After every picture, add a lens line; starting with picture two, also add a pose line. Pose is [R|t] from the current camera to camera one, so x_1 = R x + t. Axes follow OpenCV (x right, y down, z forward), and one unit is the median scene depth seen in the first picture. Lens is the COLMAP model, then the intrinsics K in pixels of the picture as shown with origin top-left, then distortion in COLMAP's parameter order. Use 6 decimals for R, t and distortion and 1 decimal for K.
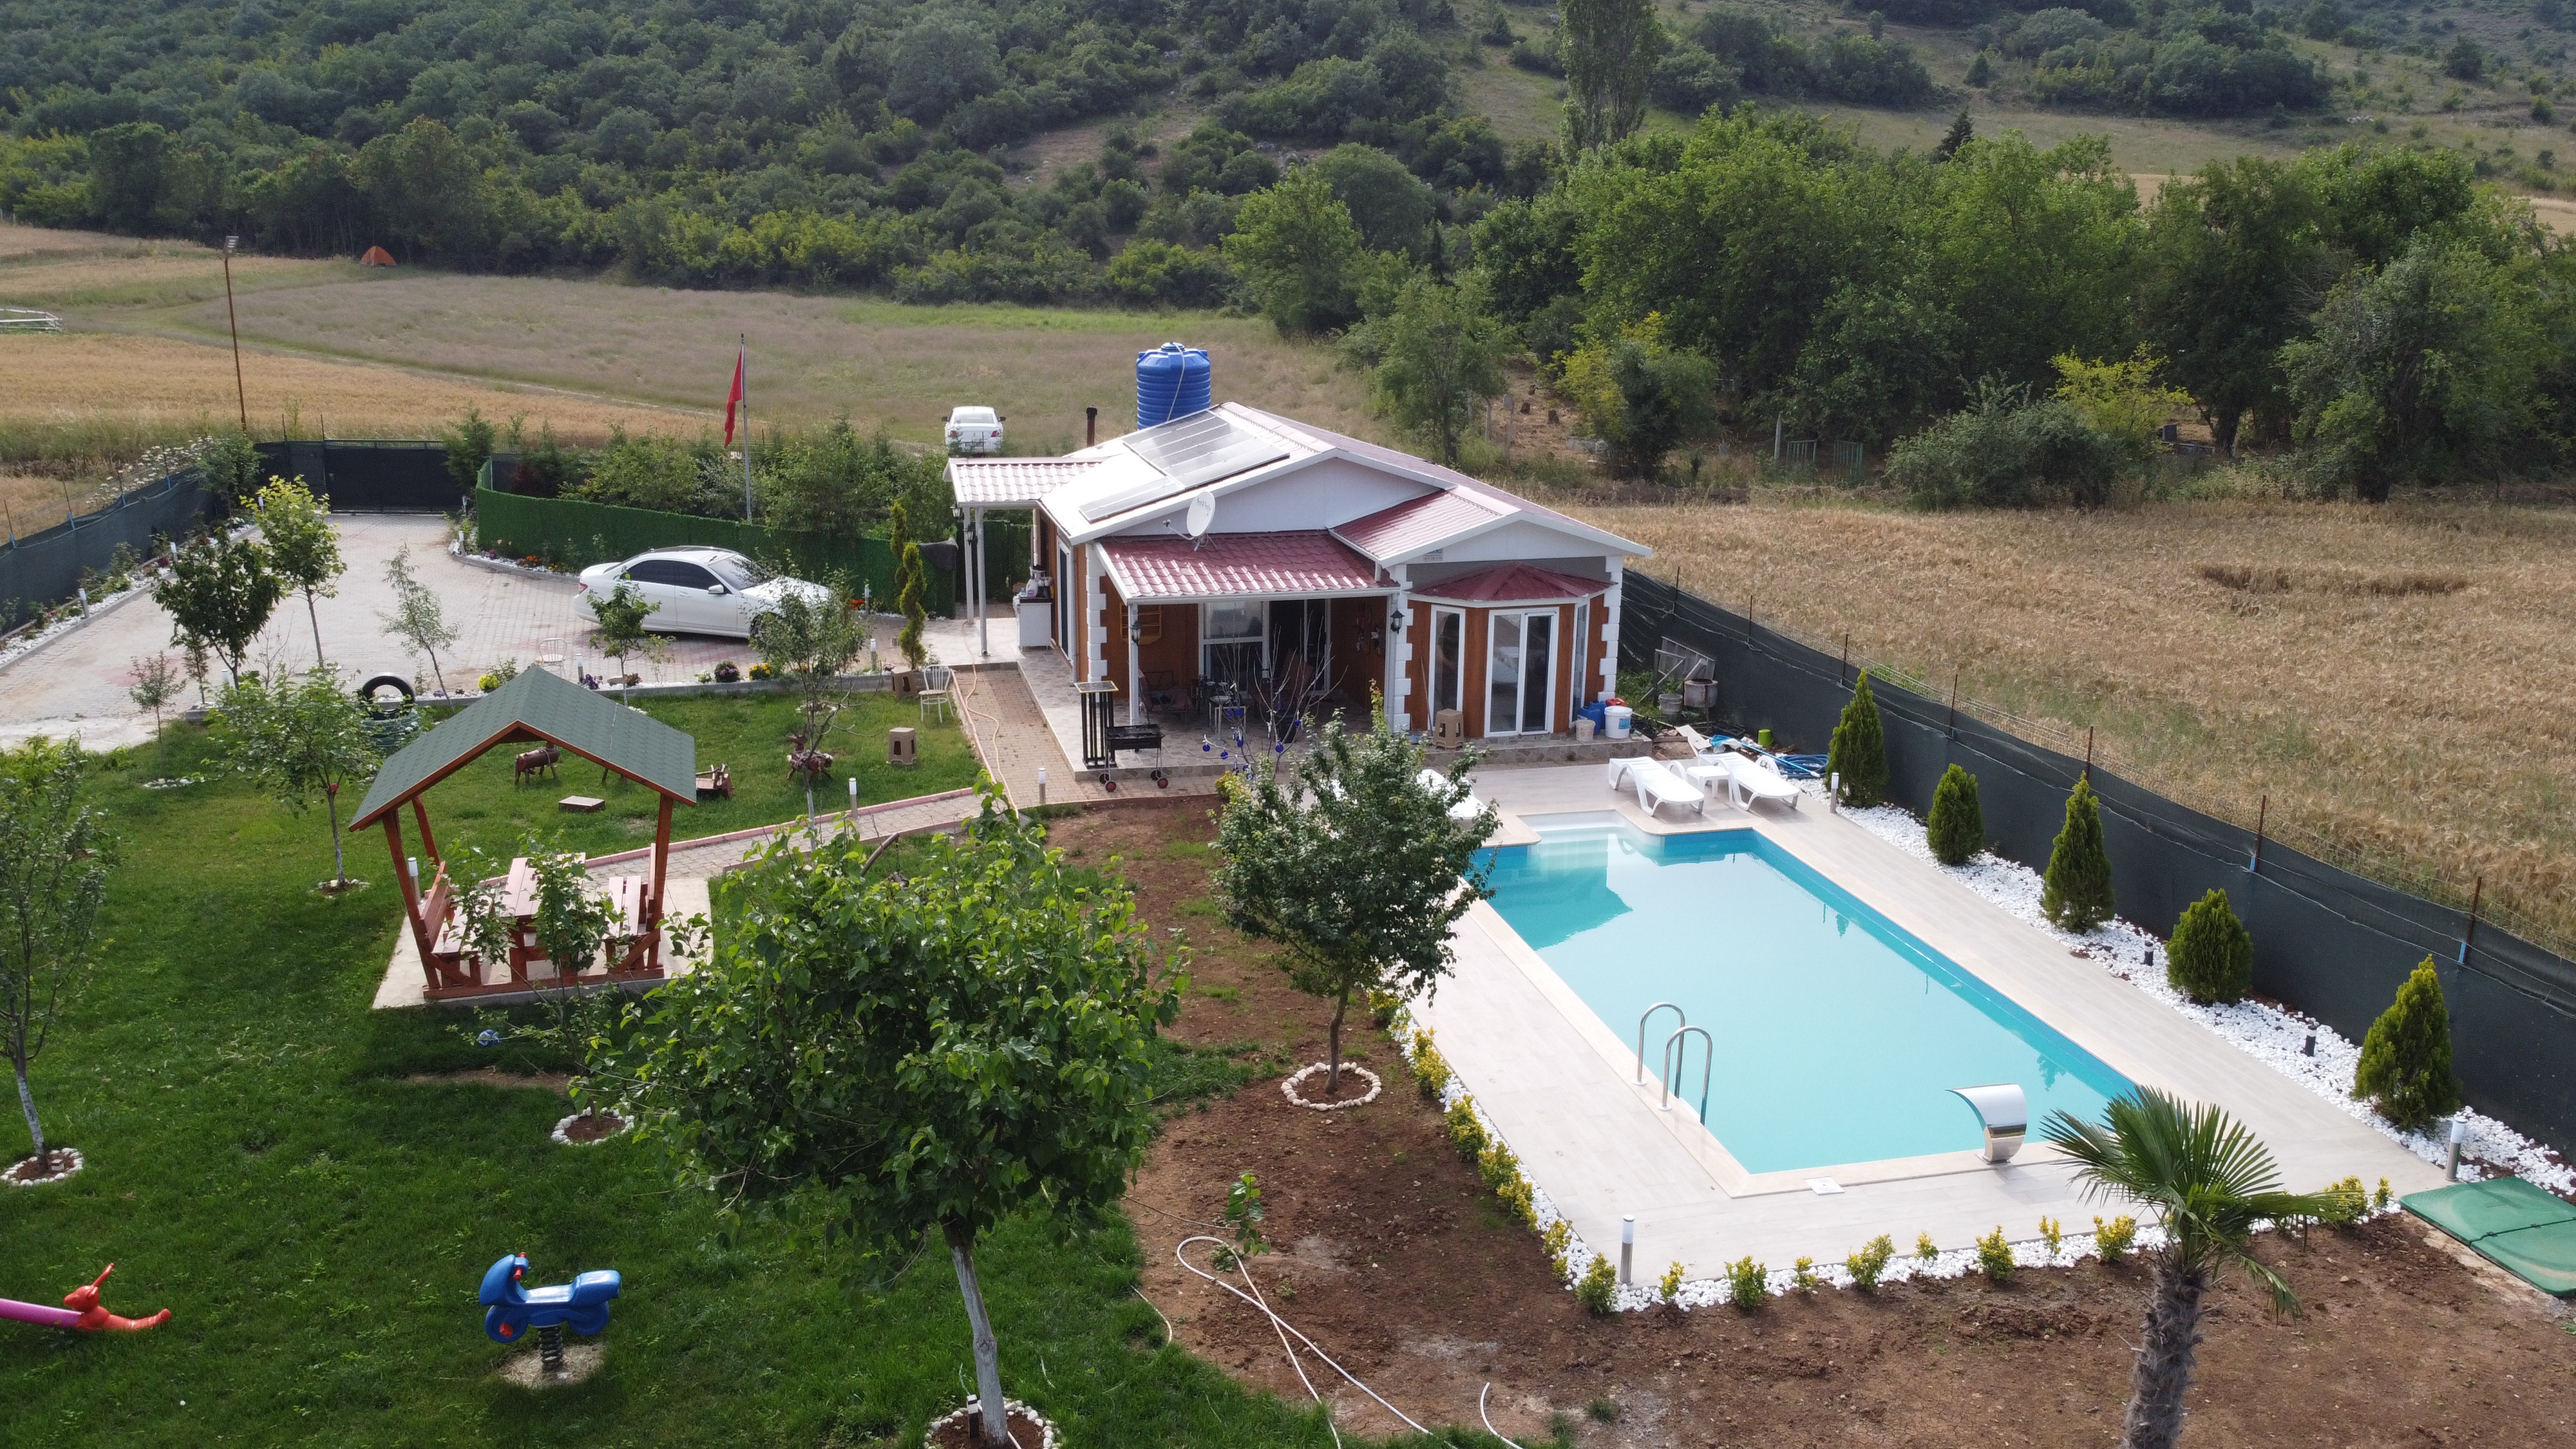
lens RADIAL K [[1955.7, 0, 1280.3], [0, 1955.7, 718.0], [0, 0, 1]] dist [-0.008466, 0.005320]
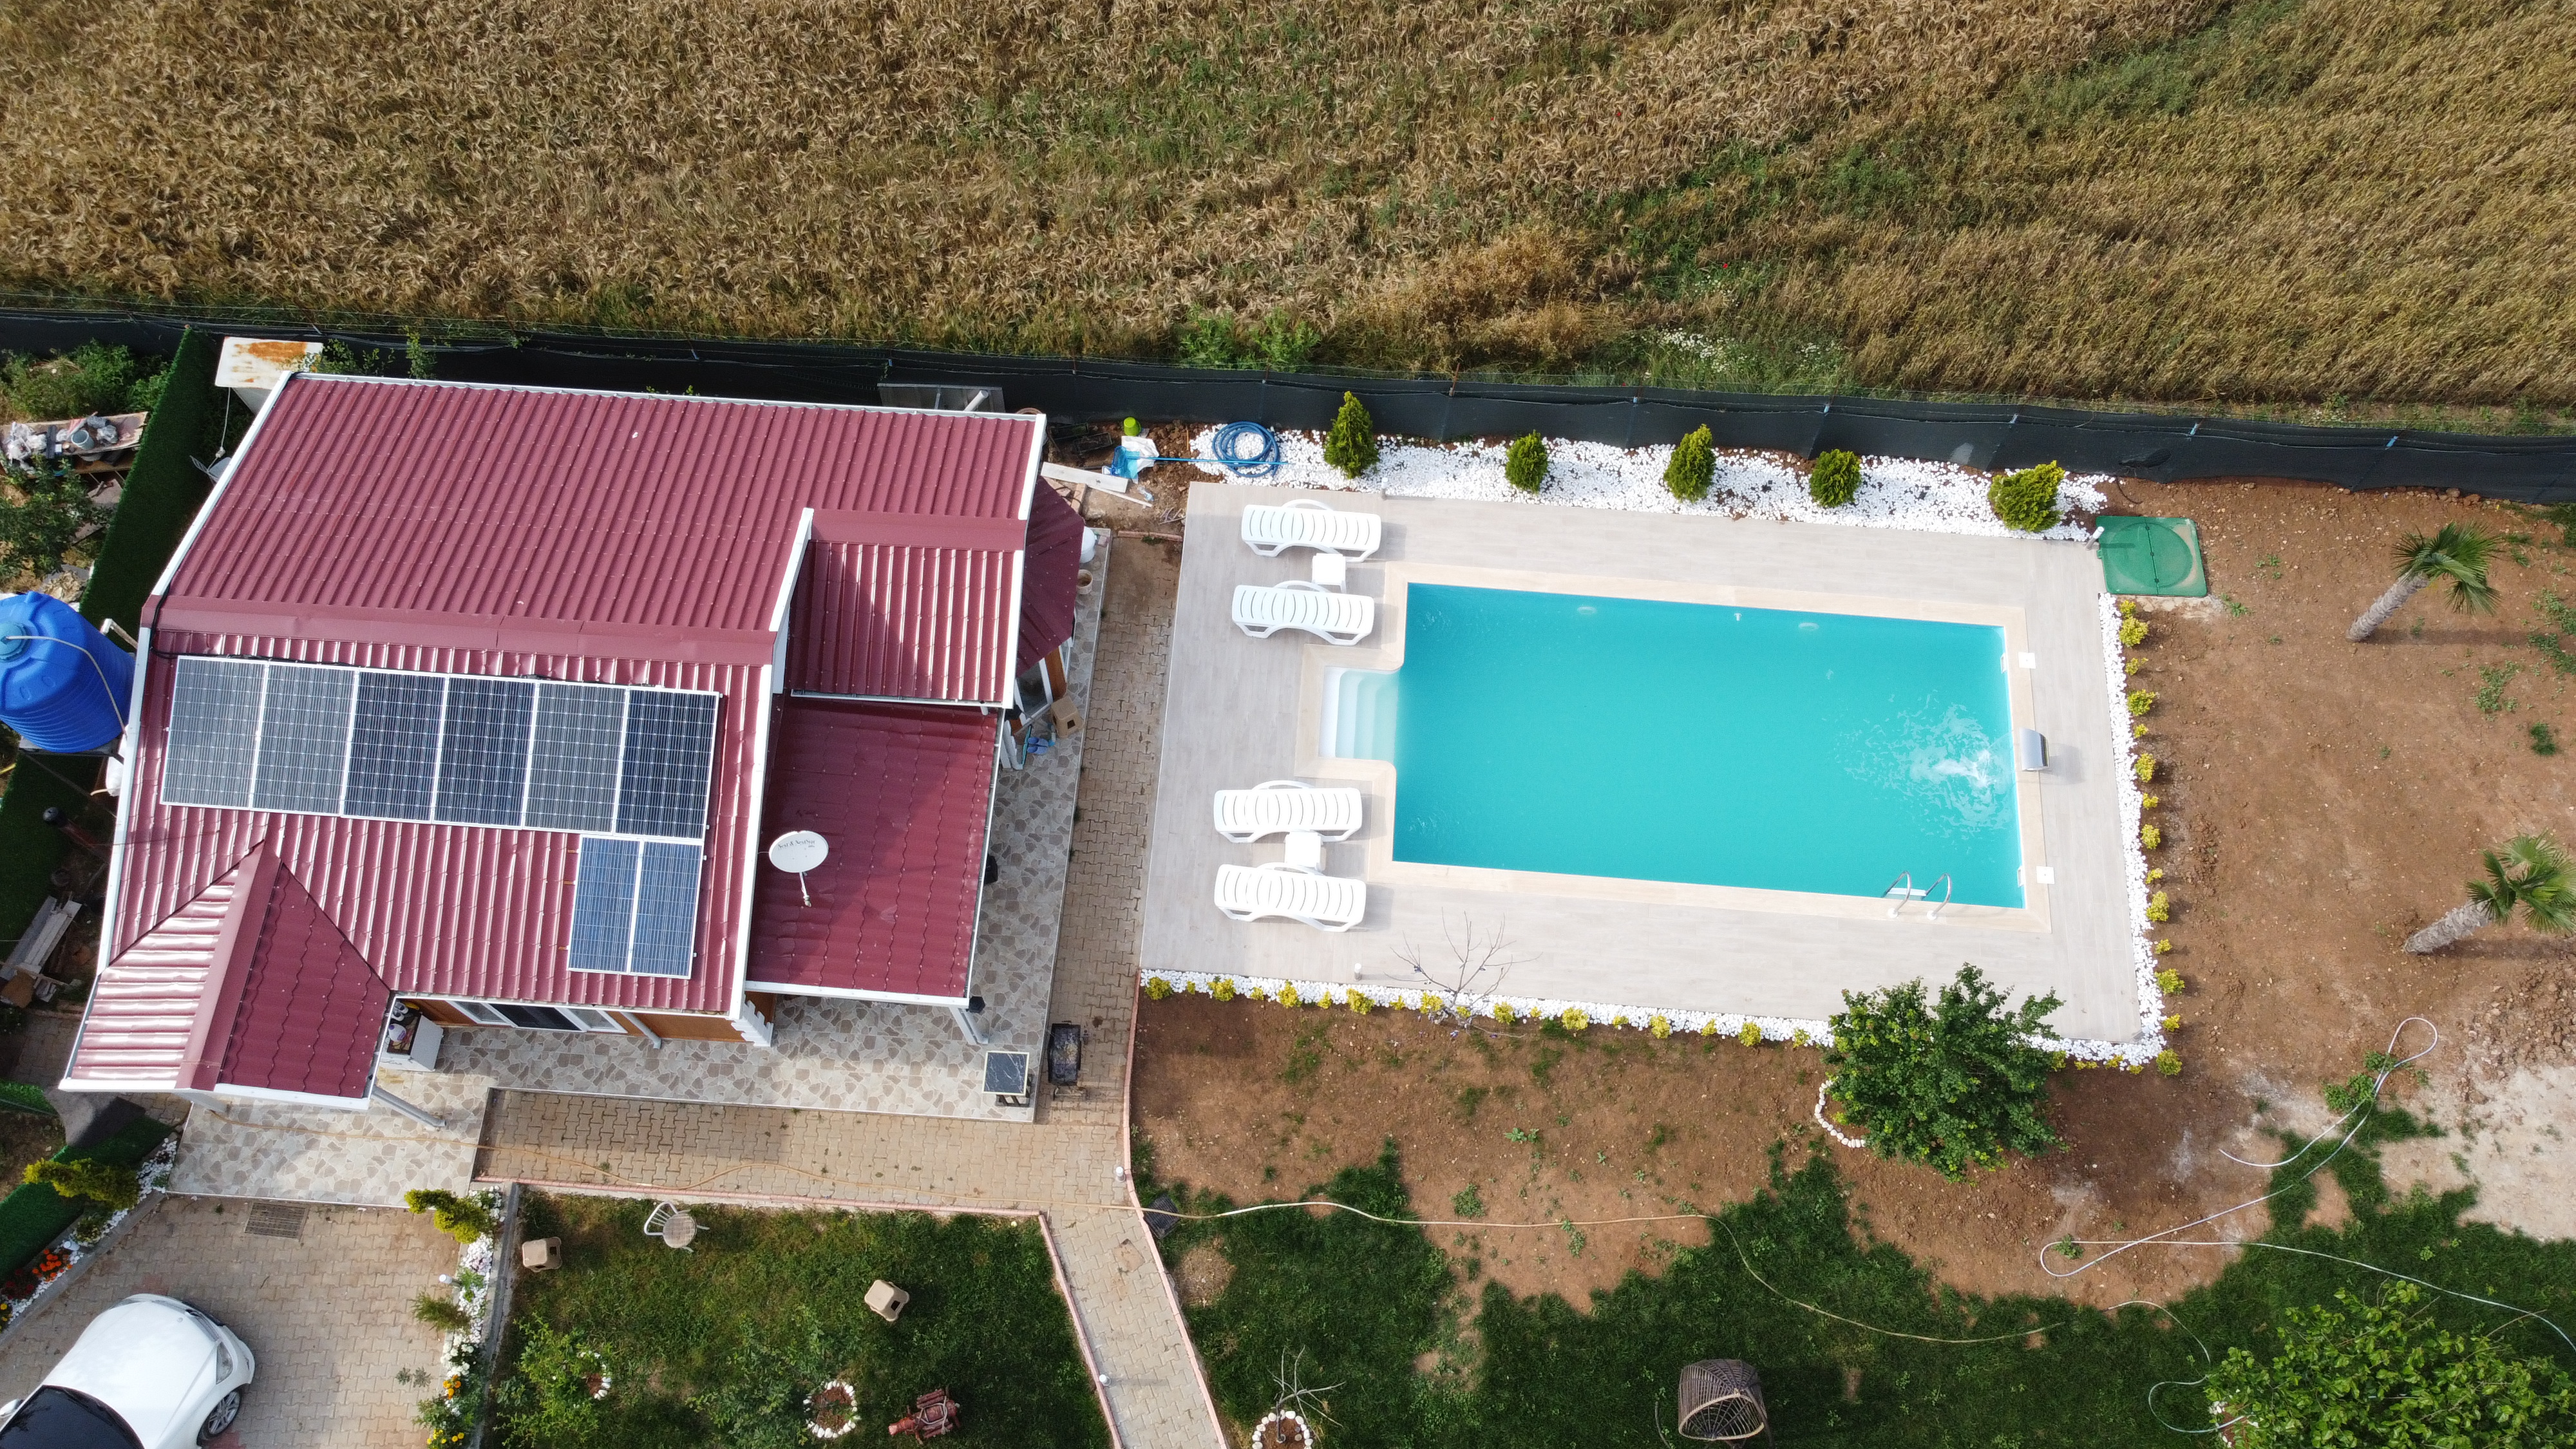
lens RADIAL K [[1955.7, 0, 1280.3], [0, 1955.7, 718.0], [0, 0, 1]] dist [-0.008466, 0.005320]
pose [[0.300886, -0.877132, 0.374308, -0.049390], [0.241647, 0.449810, 0.859812, -0.163314], [-0.922537, -0.168255, 0.347298, 0.121704]]
